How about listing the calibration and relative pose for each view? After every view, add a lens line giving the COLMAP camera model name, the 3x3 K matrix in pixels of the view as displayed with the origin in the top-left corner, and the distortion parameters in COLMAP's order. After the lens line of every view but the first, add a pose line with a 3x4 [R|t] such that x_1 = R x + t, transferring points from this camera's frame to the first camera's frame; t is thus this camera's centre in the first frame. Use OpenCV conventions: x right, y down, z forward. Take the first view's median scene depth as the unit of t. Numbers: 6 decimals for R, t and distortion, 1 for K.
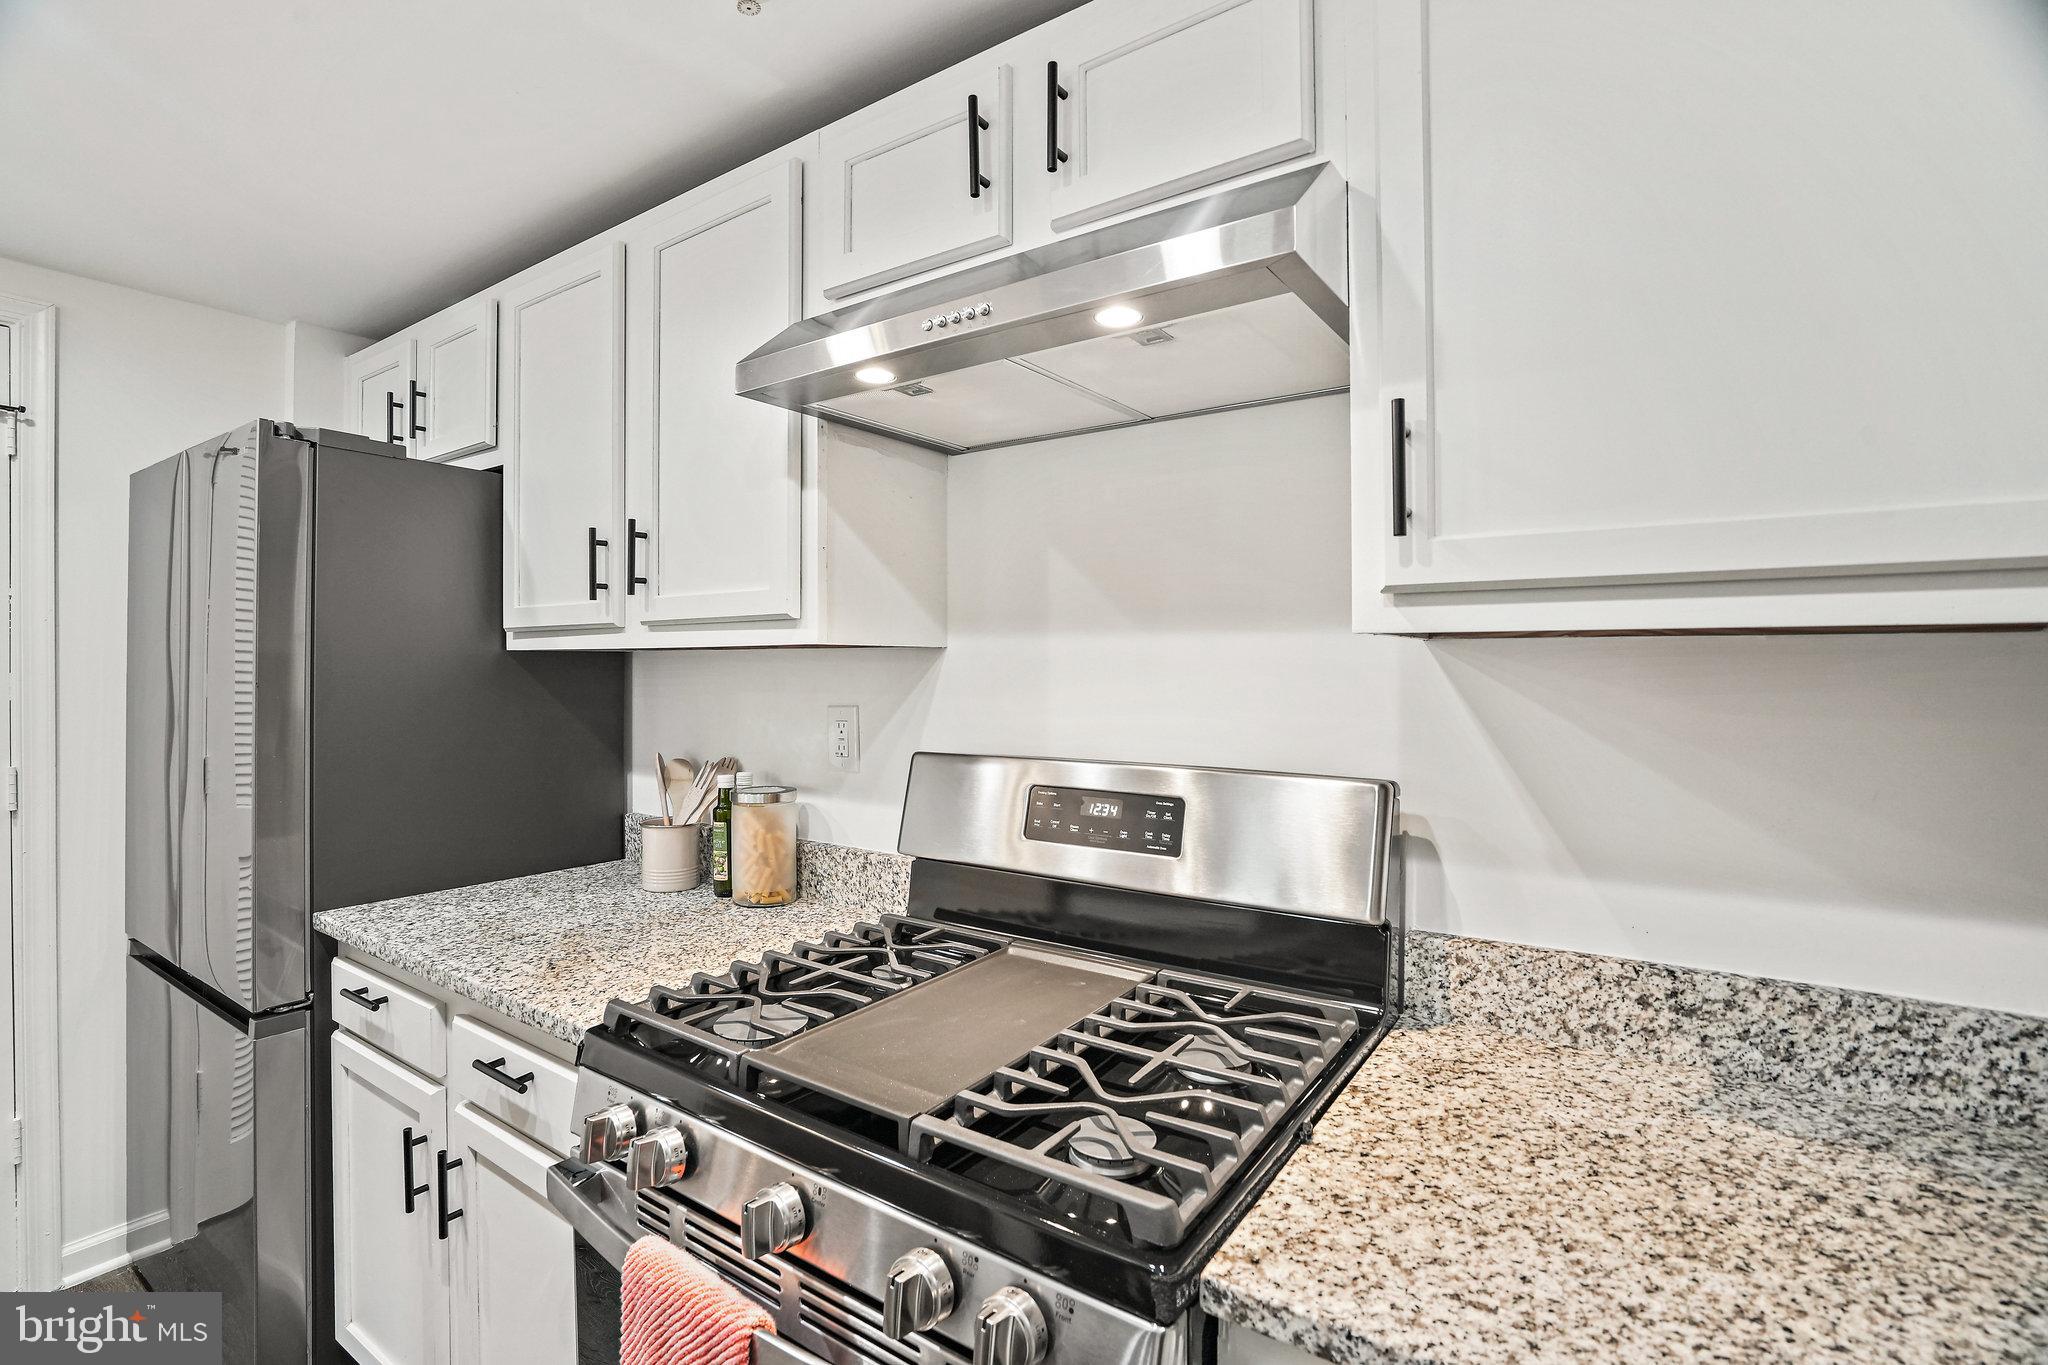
lens RADIAL K [[955.9, 0, 1012.5], [0, 955.9, 657.4], [0, 0, 1]] dist [-0.050436, 0.015713]
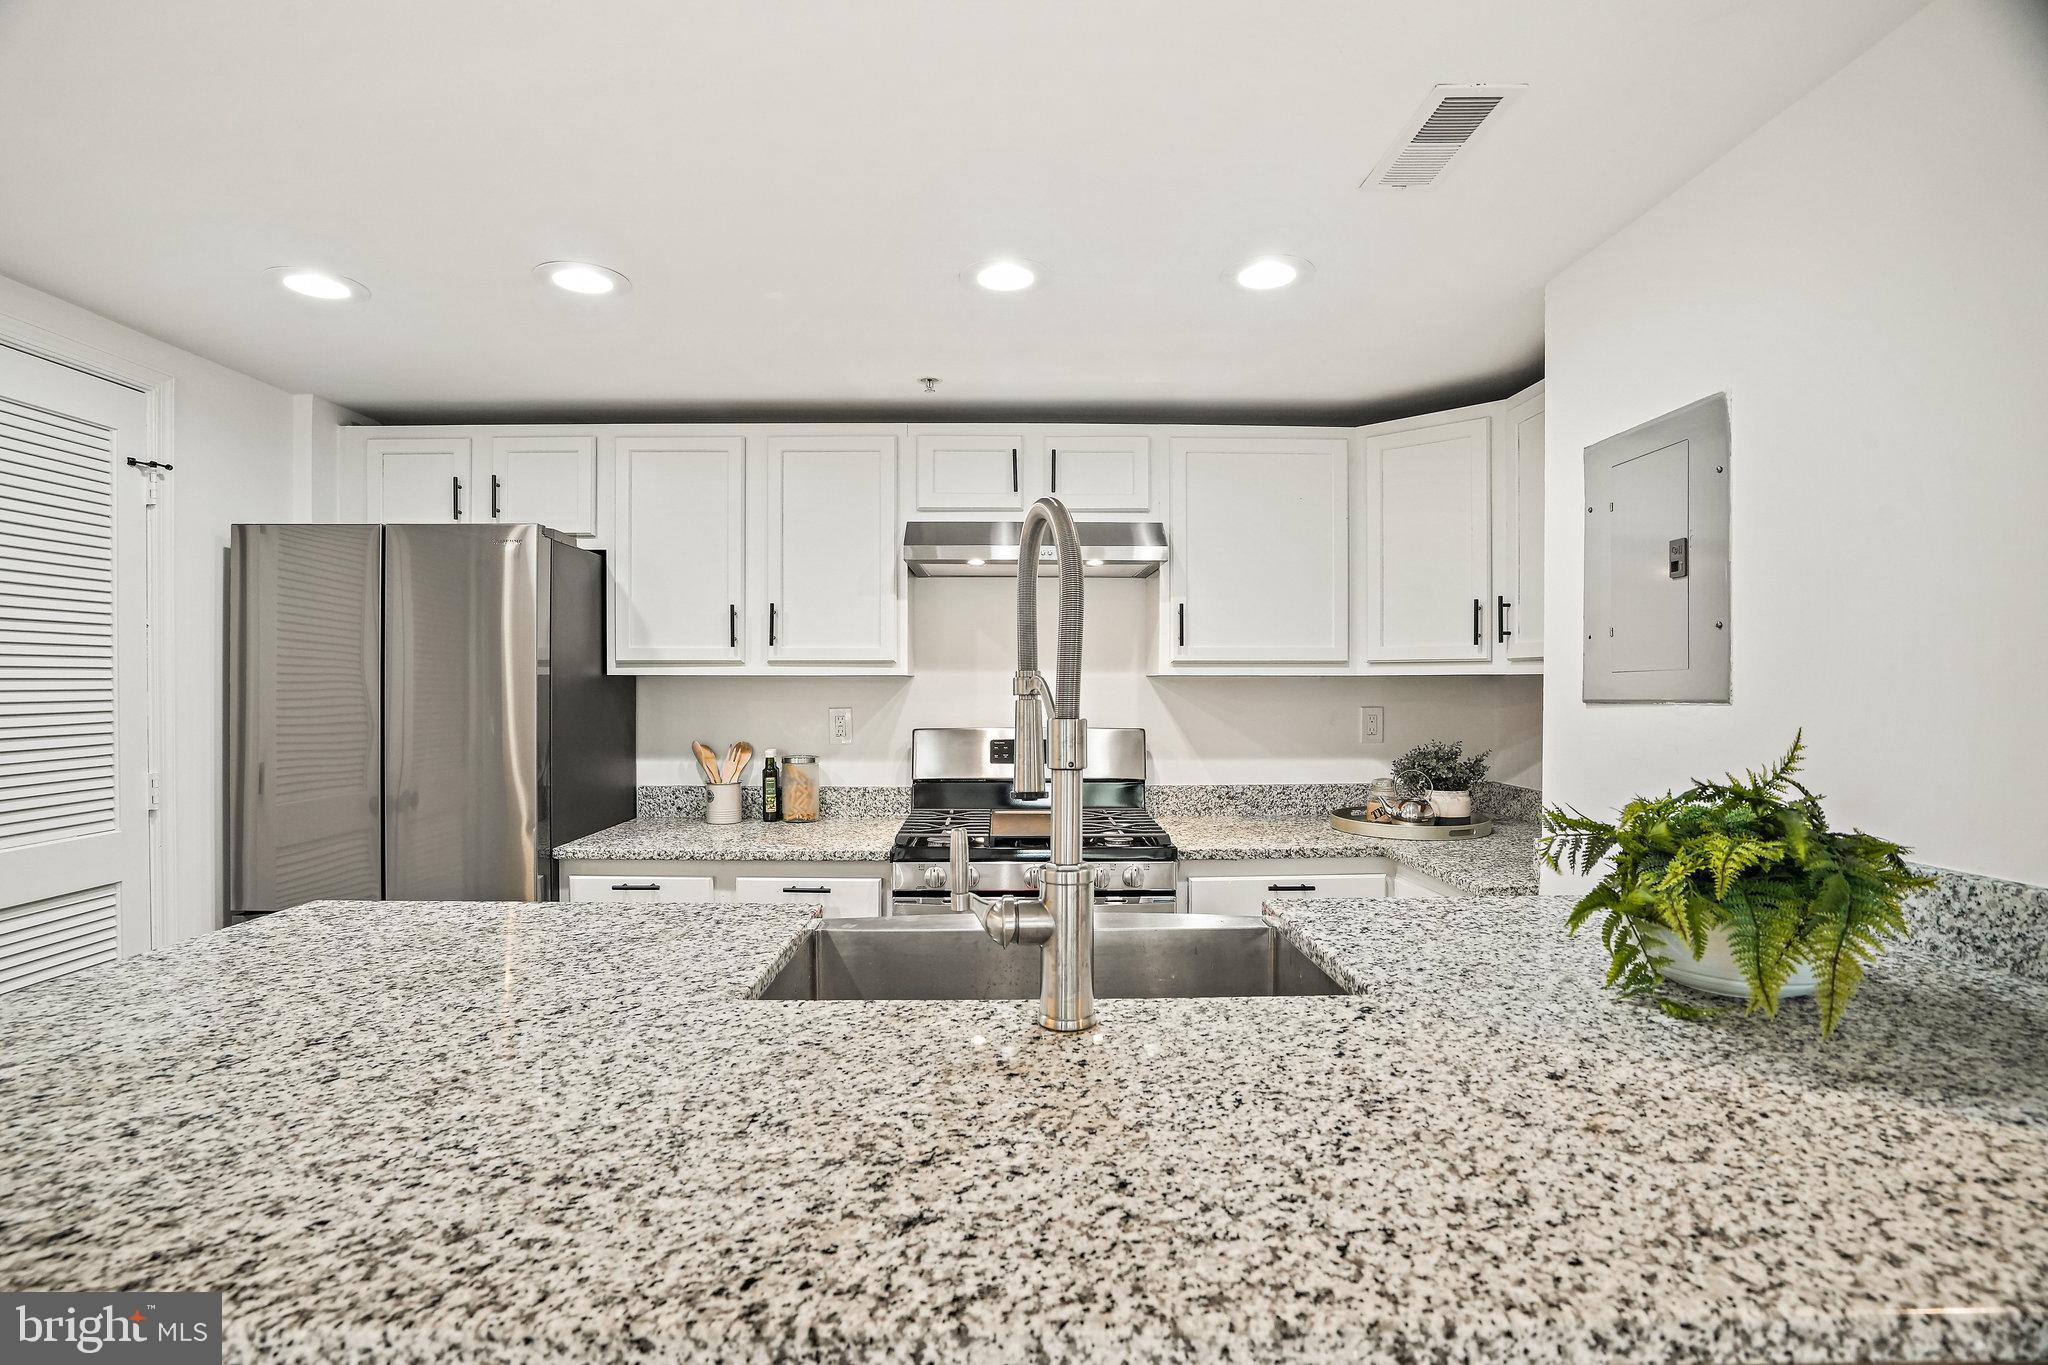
lens RADIAL K [[955.9, 0, 1009.4], [0, 955.9, 692.0], [0, 0, 1]] dist [-0.050436, 0.015713]
pose [[0.814049, 0.000265, 0.580796, -1.252545], [-0.006374, 0.999944, 0.008477, 0.004389], [-0.580761, -0.010603, 0.814005, -0.838895]]
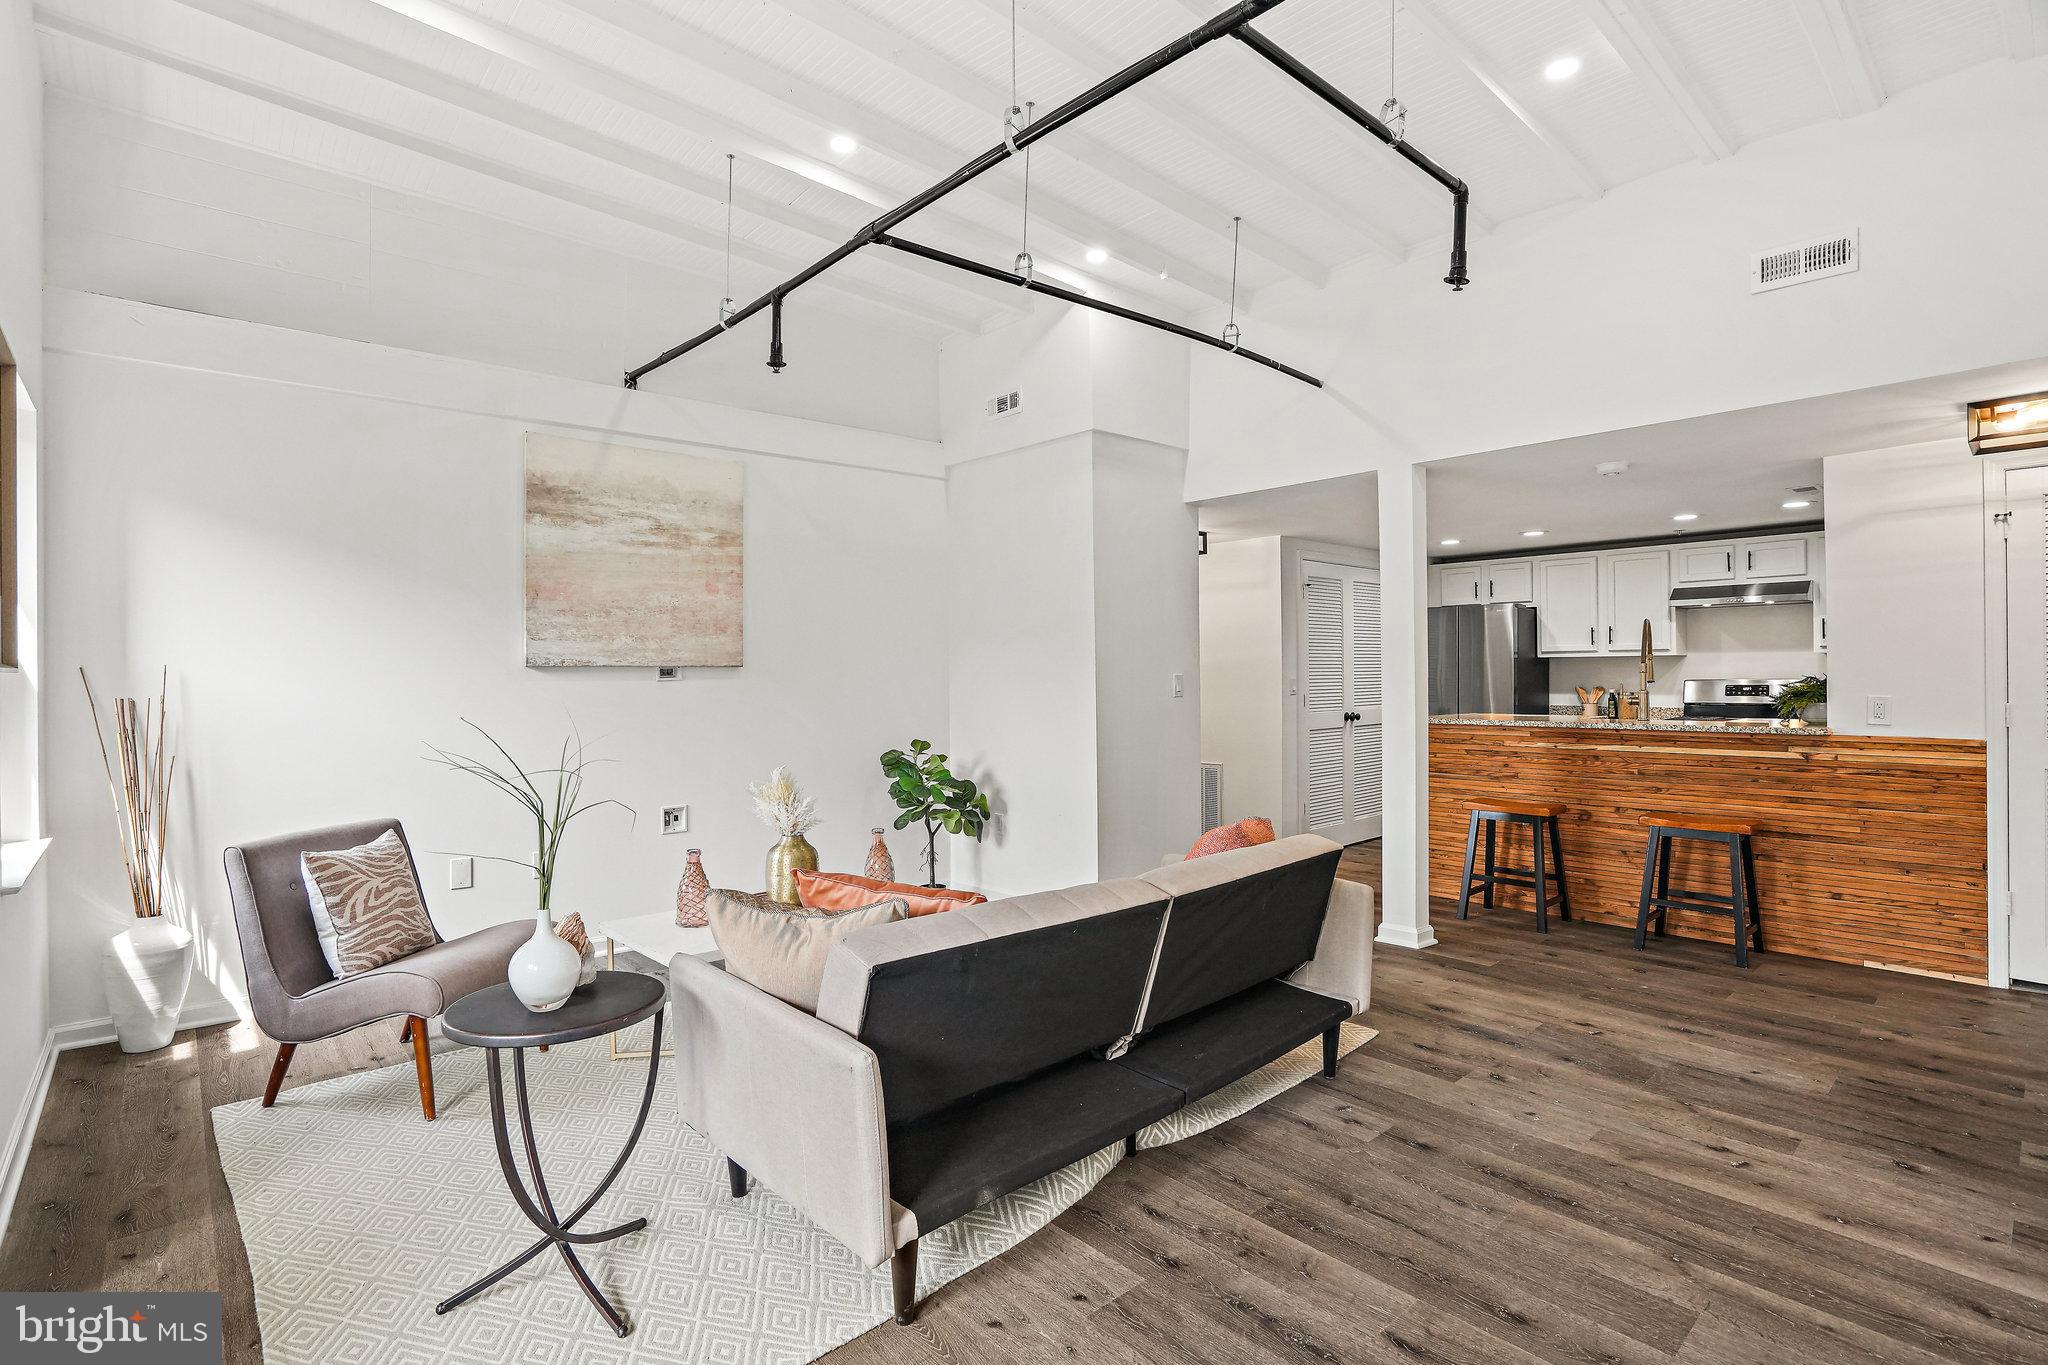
lens RADIAL K [[955.9, 0, 1026.6], [0, 955.9, 679.2], [0, 0, 1]] dist [-0.050436, 0.015713]
pose [[0.969009, -0.002040, -0.247019, -2.207054], [0.005095, 0.999918, 0.011728, 0.034975], [0.246975, -0.012623, 0.968940, -4.351306]]
